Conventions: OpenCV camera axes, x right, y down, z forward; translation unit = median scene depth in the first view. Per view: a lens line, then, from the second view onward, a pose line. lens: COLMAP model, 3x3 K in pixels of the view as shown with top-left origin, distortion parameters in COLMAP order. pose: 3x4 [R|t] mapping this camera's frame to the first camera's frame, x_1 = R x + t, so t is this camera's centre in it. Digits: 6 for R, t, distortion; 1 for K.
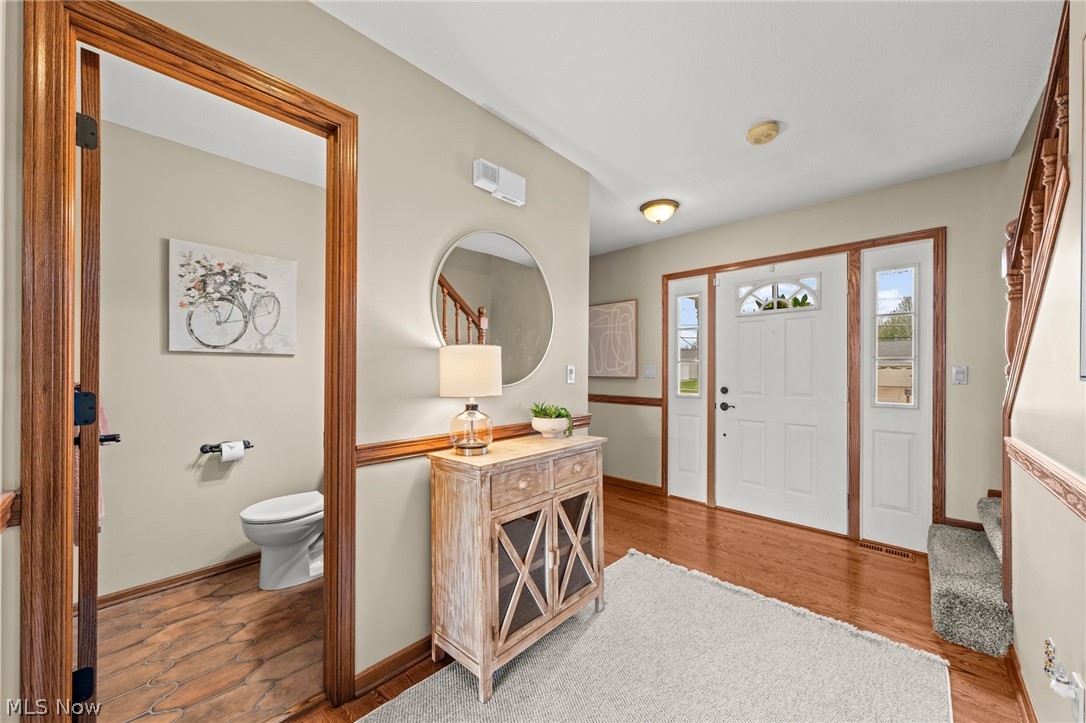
lens RADIAL K [[397.4, 0, 544.7], [0, 397.4, 369.2], [0, 0, 1]] dist [0.000400, 0.000209]
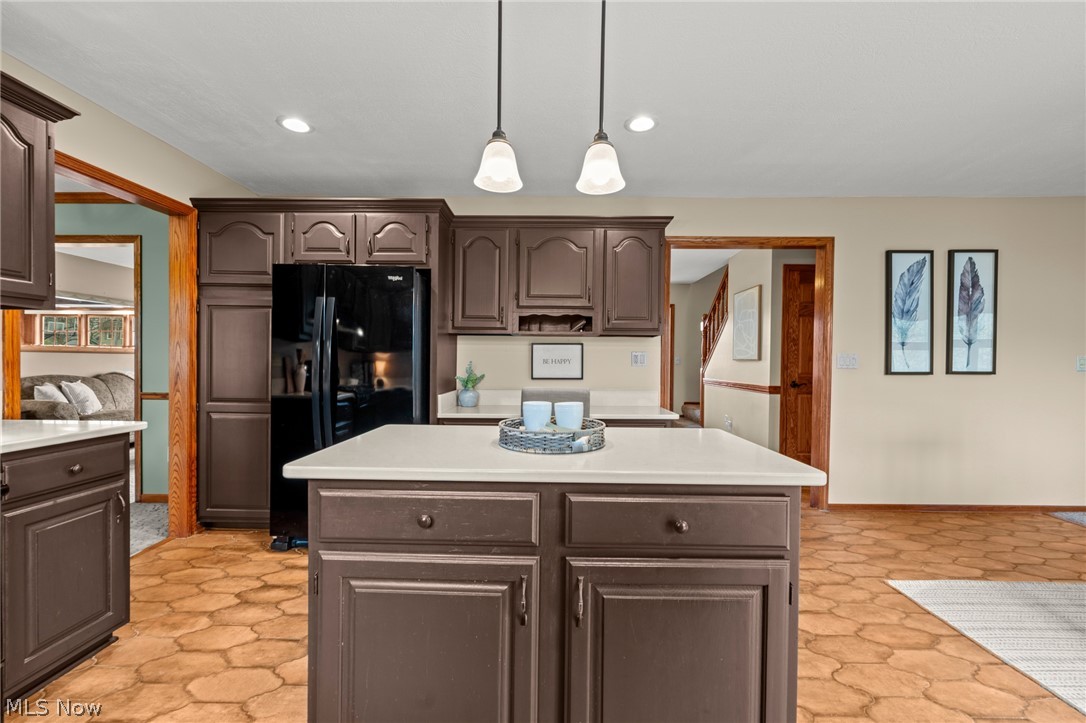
lens RADIAL K [[434.0, 0, 542.9], [0, 434.0, 366.7], [0, 0, 1]] dist [-0.000064, 0.000065]
pose [[0.746615, -0.007889, 0.665209, -1.501015], [-0.005307, 0.999827, 0.017814, 0.007974], [-0.665235, -0.016830, 0.746444, -0.550508]]
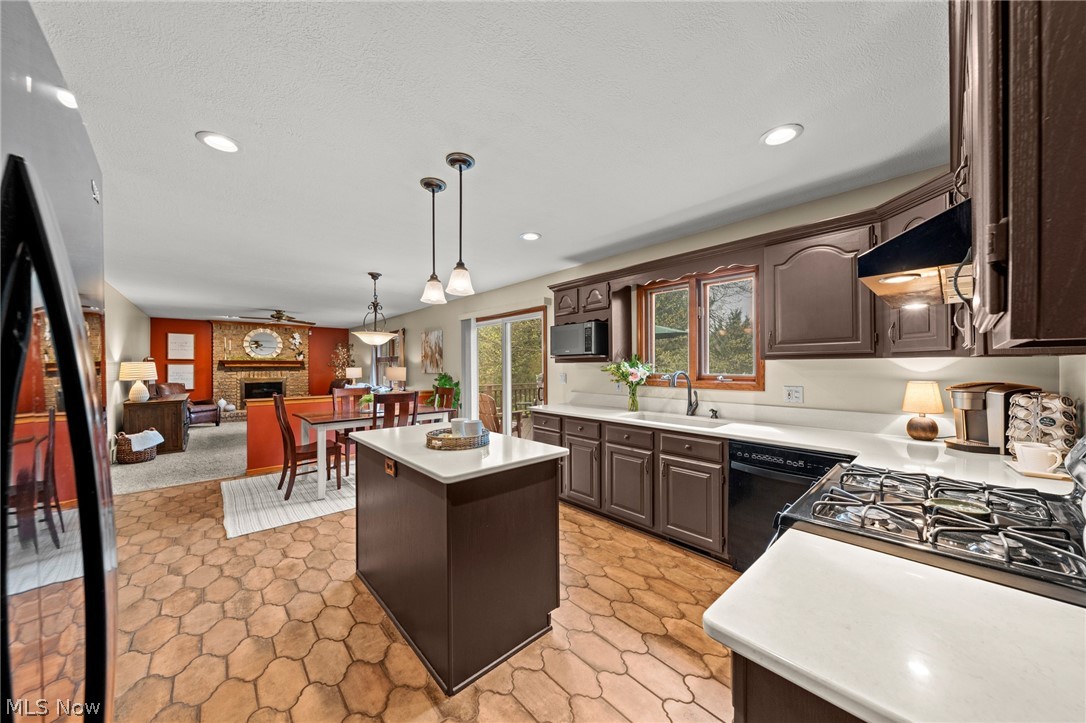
lens RADIAL K [[370.7, 0, 545.7], [0, 370.7, 364.4], [0, 0, 1]] dist [-0.000245, -0.000053]
pose [[-0.996100, -0.000897, 0.088225, -1.433332], [-0.001614, 0.999966, -0.008056, -0.049503], [-0.088215, -0.008167, -0.996068, 0.615851]]
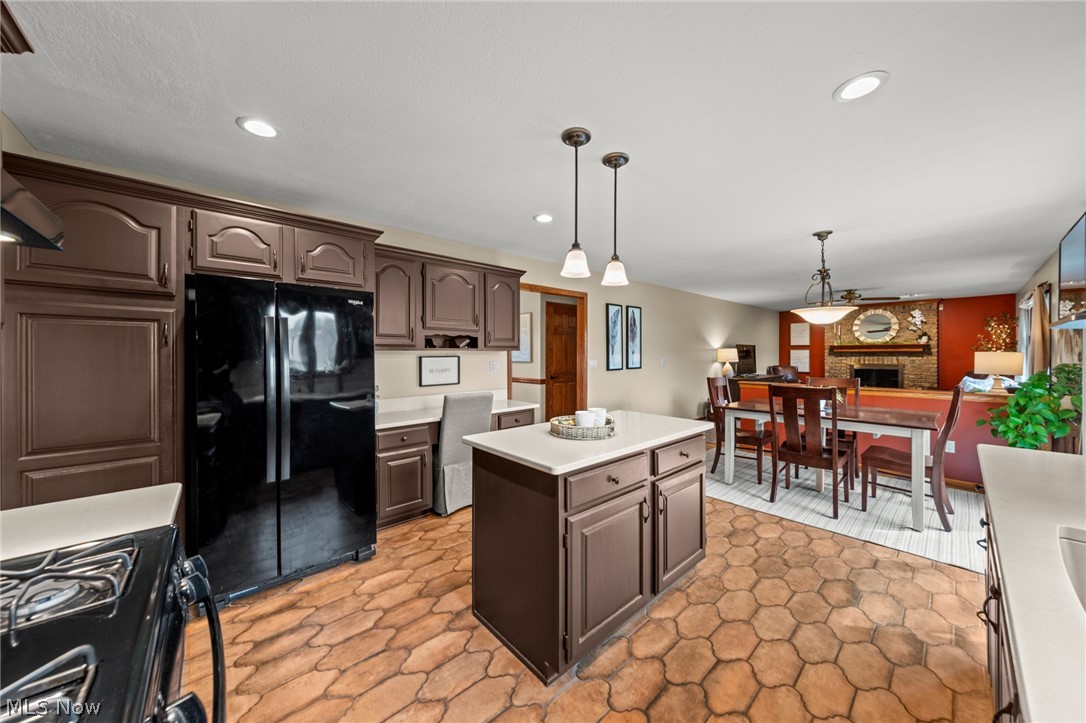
lens RADIAL K [[369.3, 0, 543.0], [0, 369.3, 361.5], [0, 0, 1]] dist [-0.000222, -0.000181]
pose [[0.104825, -0.026089, 0.994148, -1.915690], [0.001631, 0.999659, 0.026062, -0.054264], [-0.994489, -0.001110, 0.104832, -0.133302]]
